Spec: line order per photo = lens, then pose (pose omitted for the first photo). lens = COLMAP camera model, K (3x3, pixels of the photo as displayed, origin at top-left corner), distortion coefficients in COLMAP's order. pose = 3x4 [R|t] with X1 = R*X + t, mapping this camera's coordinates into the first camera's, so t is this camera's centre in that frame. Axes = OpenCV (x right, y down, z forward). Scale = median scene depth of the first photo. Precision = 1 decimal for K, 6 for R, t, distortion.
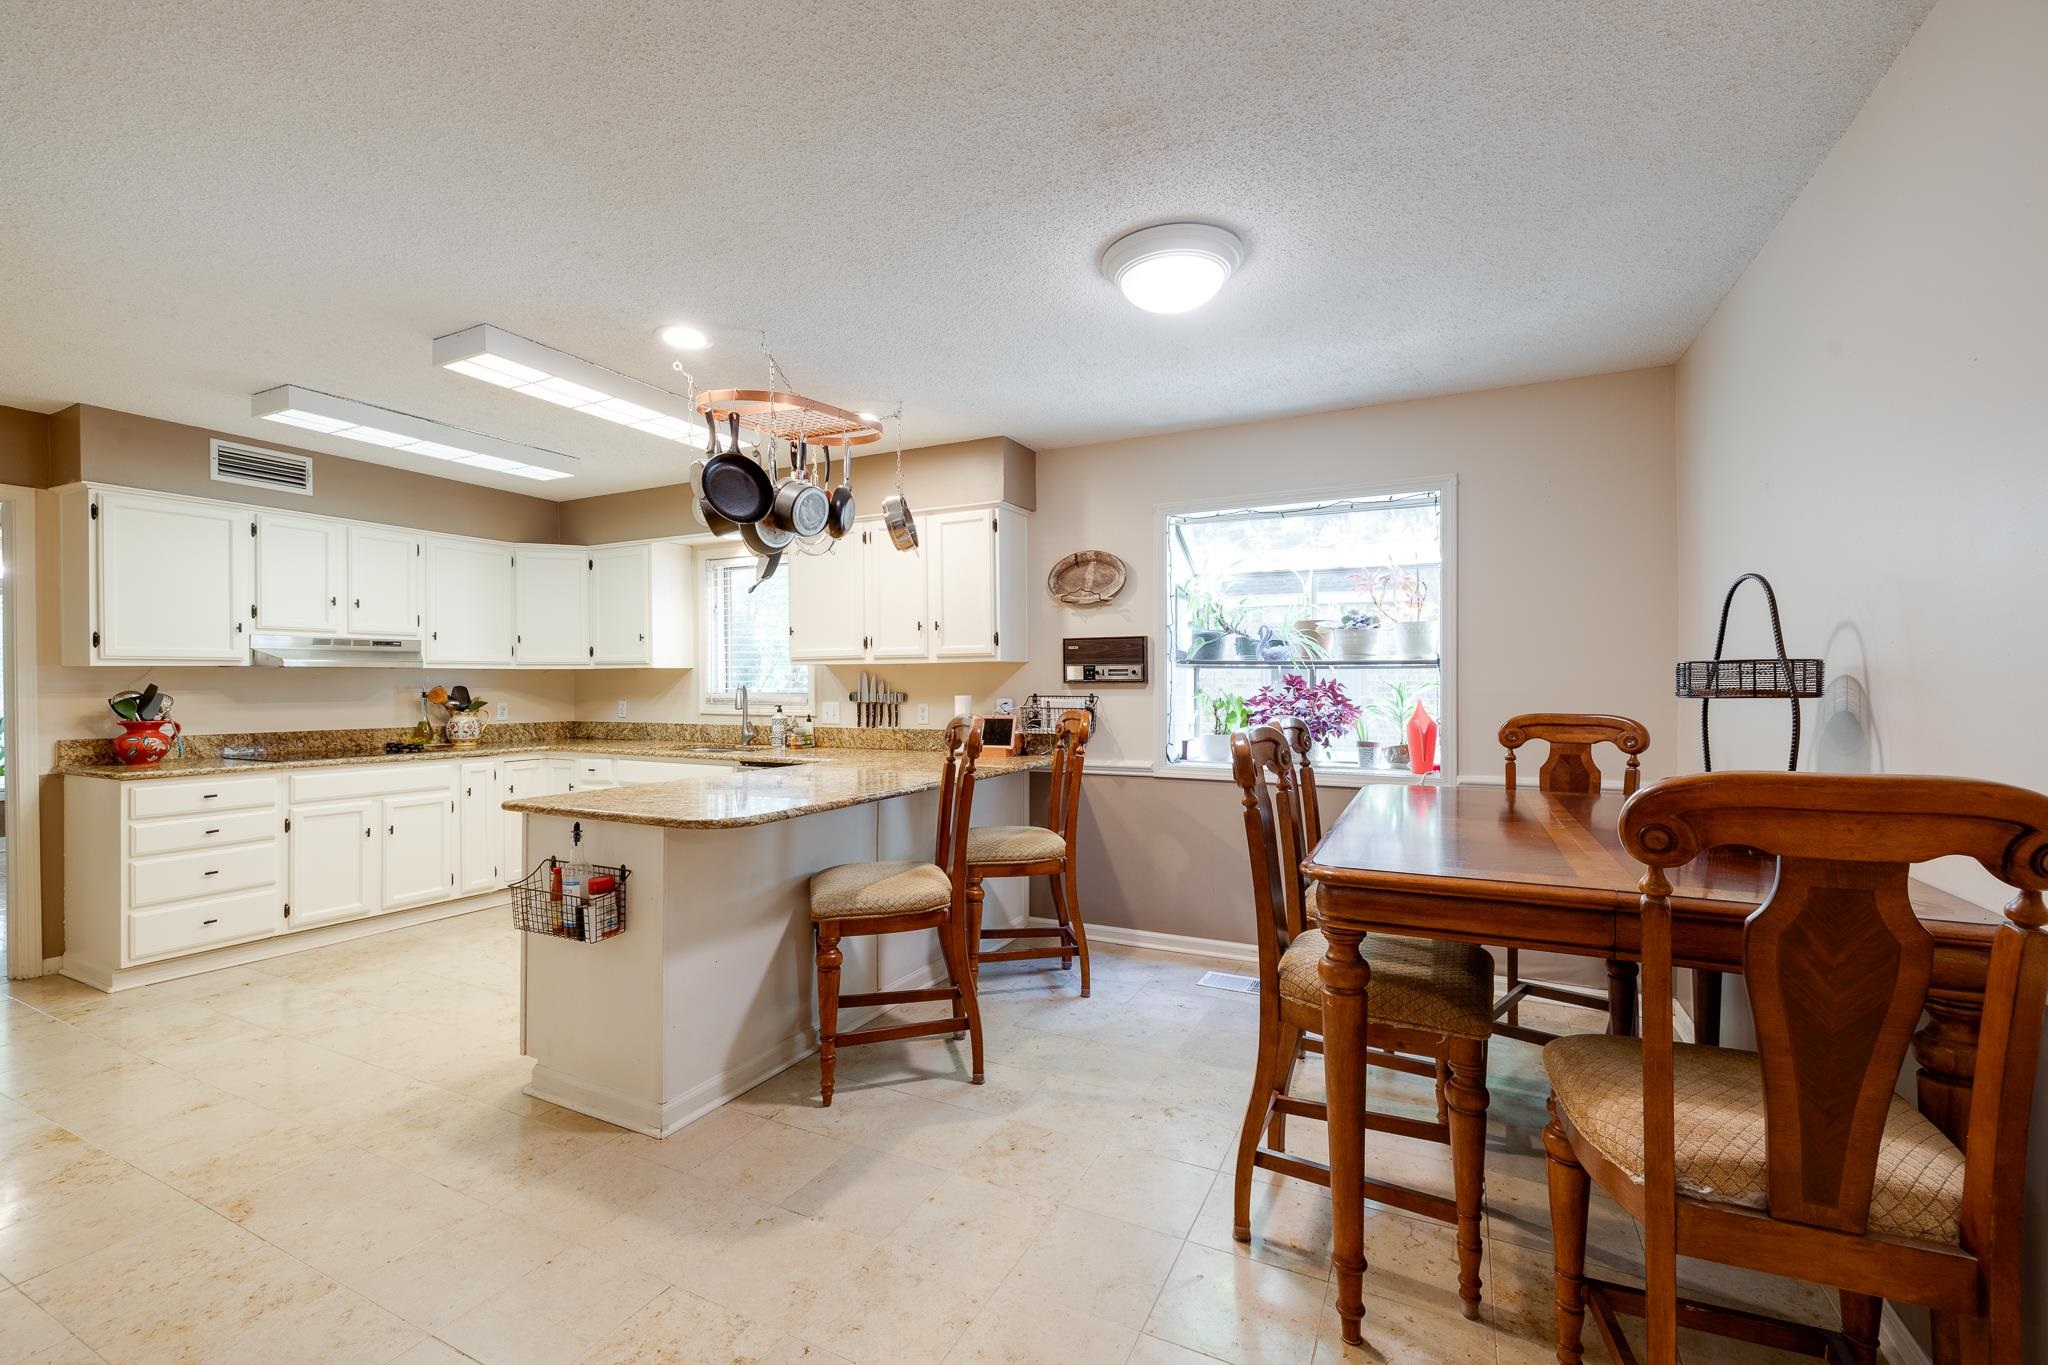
lens RADIAL K [[884.8, 0, 1006.3], [0, 884.8, 685.9], [0, 0, 1]] dist [0.007014, -0.000428]
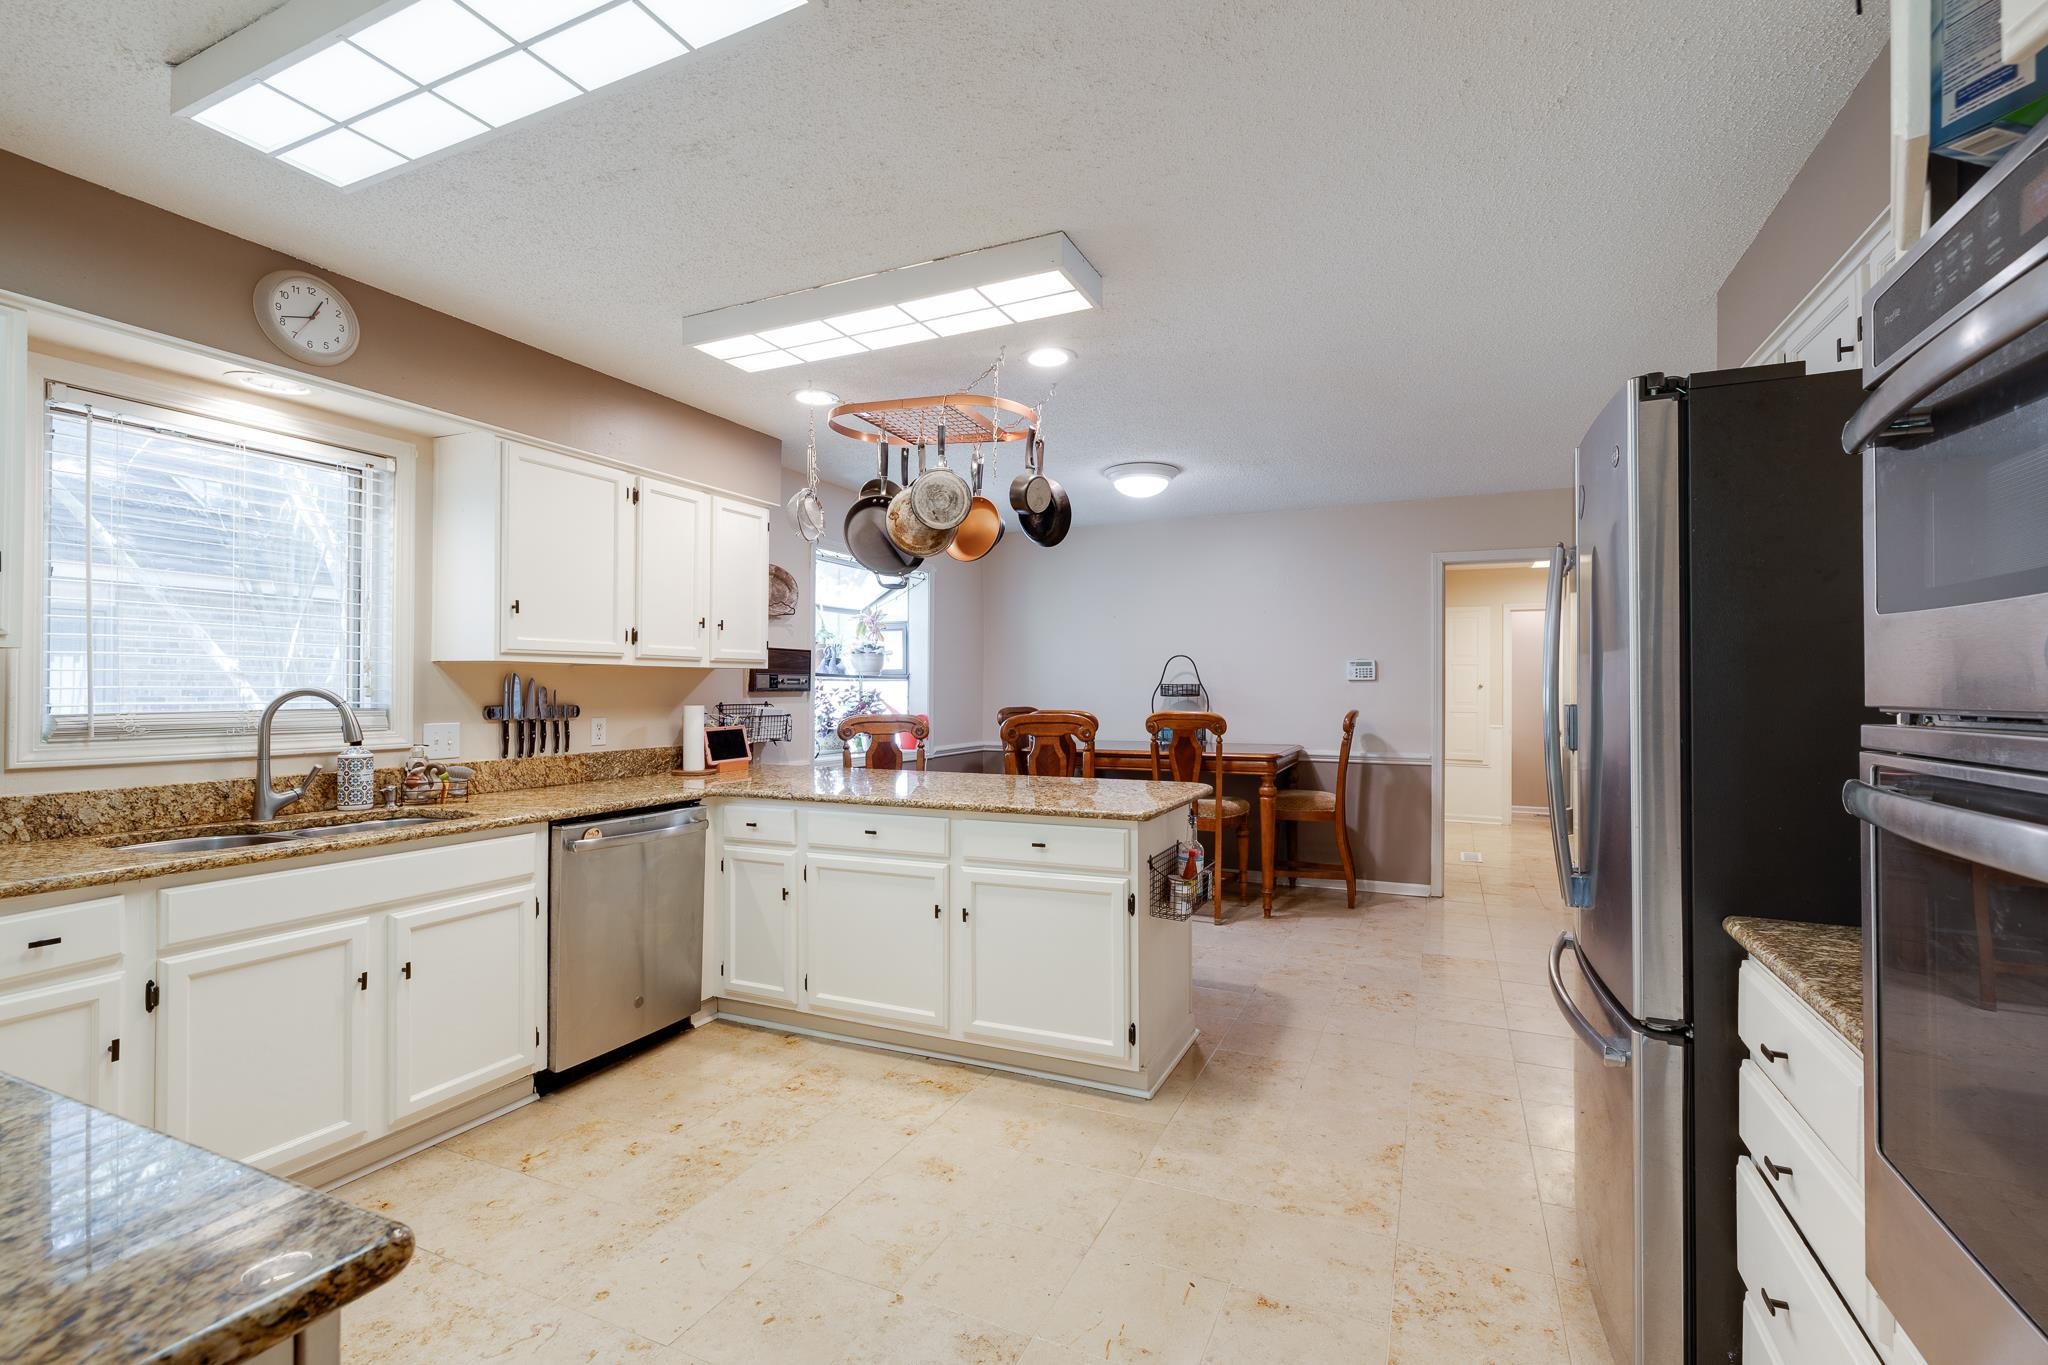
lens RADIAL K [[884.8, 0, 1032.1], [0, 884.8, 684.3], [0, 0, 1]] dist [0.007014, -0.000428]
pose [[-0.039536, 0.009216, 0.999176, -0.845558], [0.004085, 0.999951, -0.009062, -0.000422], [-0.999210, 0.003723, -0.039572, 0.642484]]
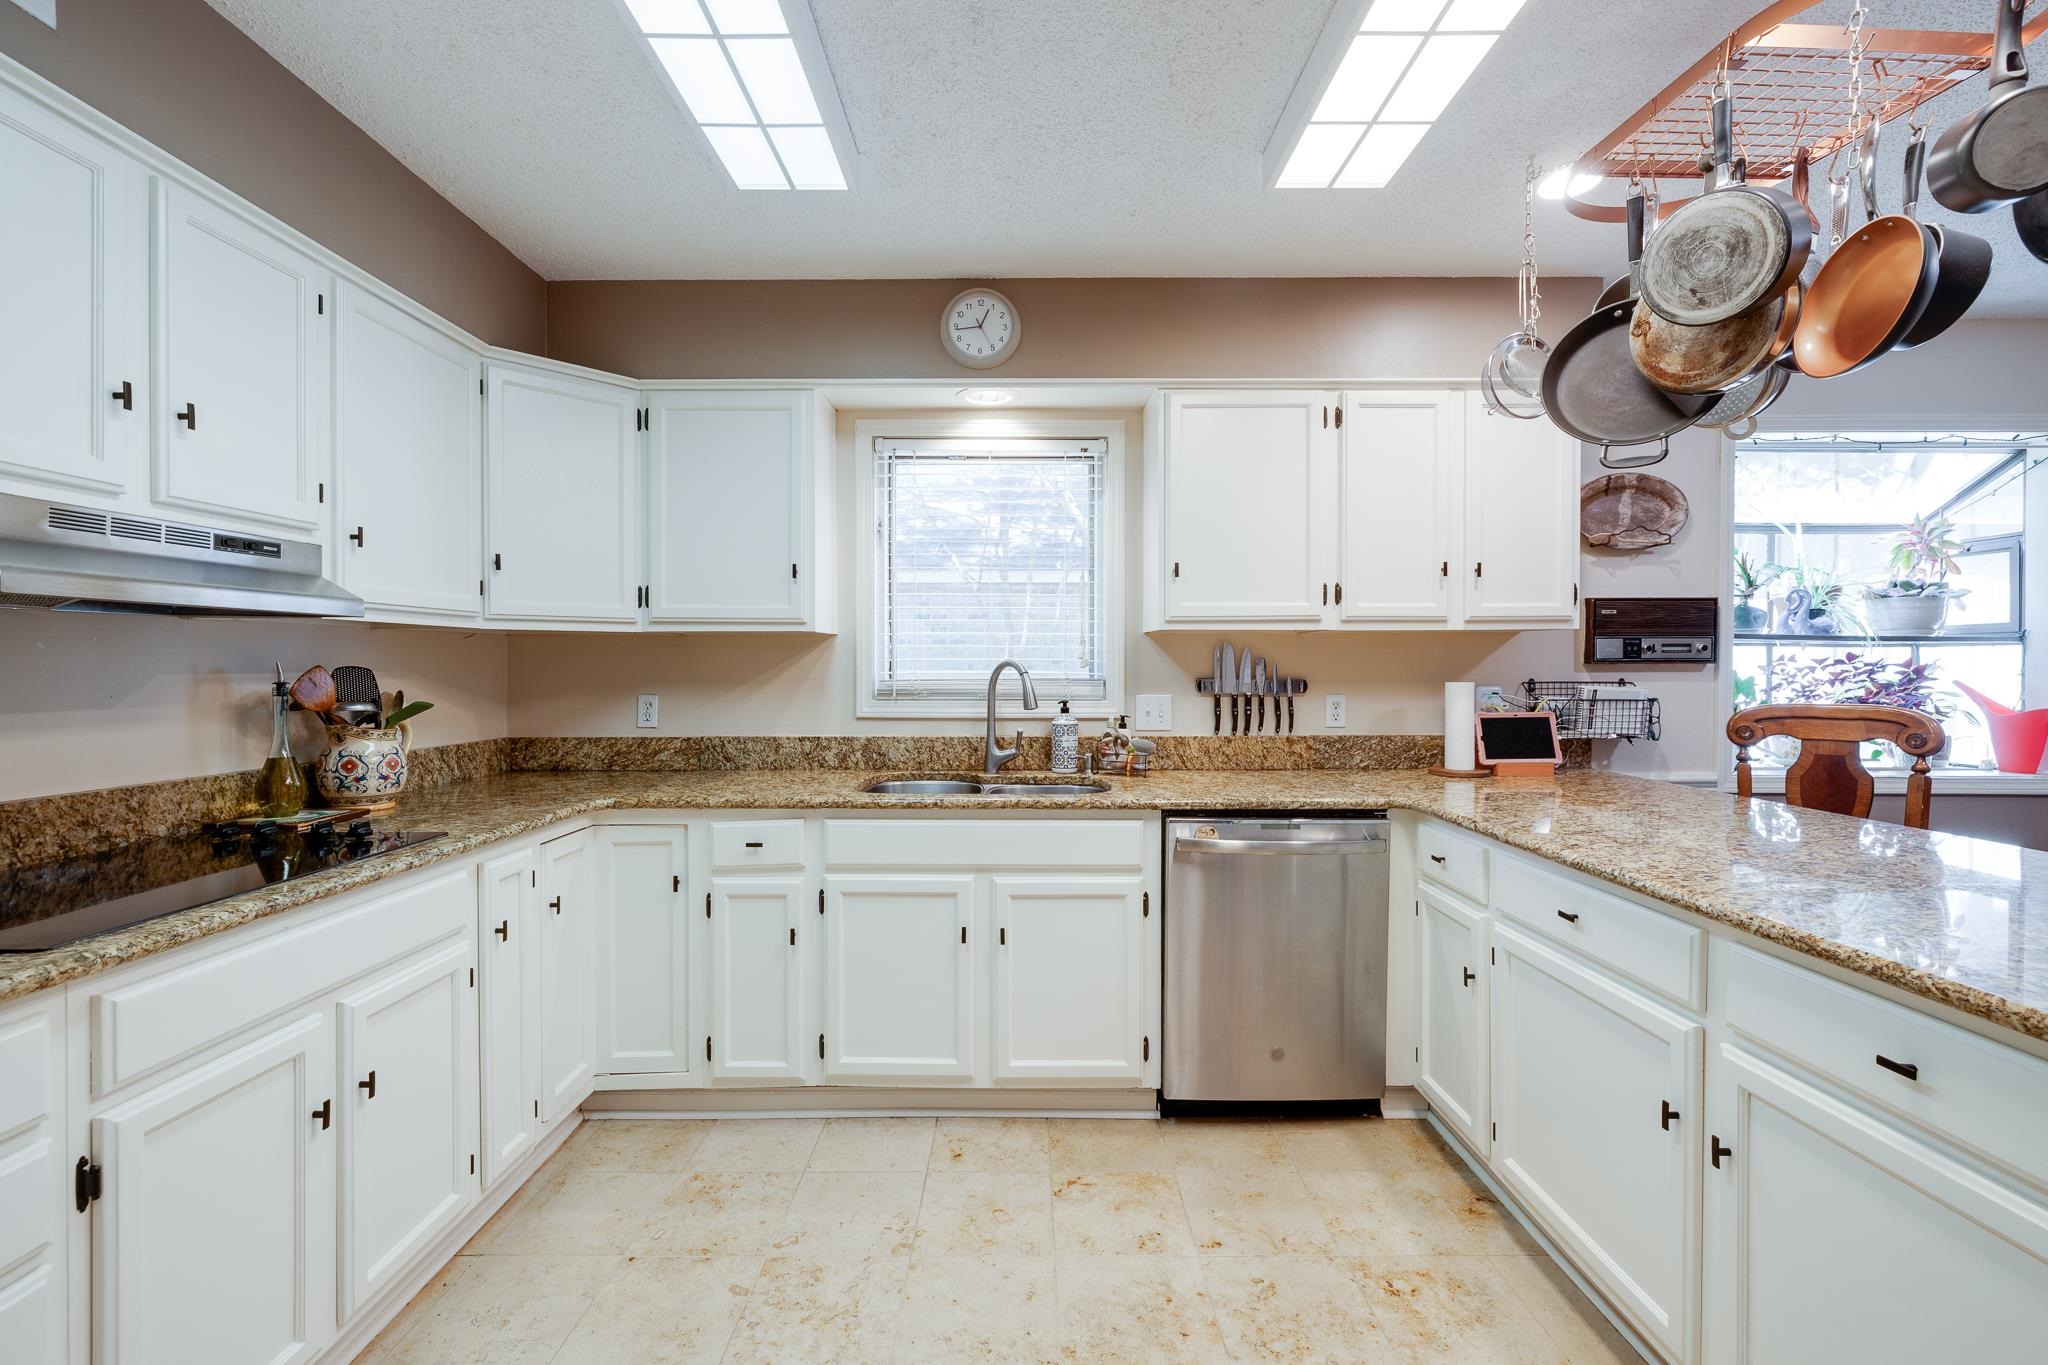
lens RADIAL K [[884.8, 0, 1031.8], [0, 884.8, 670.3], [0, 0, 1]] dist [0.007014, -0.000428]
pose [[0.886424, -0.000072, 0.462874, -0.566960], [-0.000349, 1.000000, 0.000824, 0.001795], [-0.462874, -0.000891, 0.886423, 0.523719]]
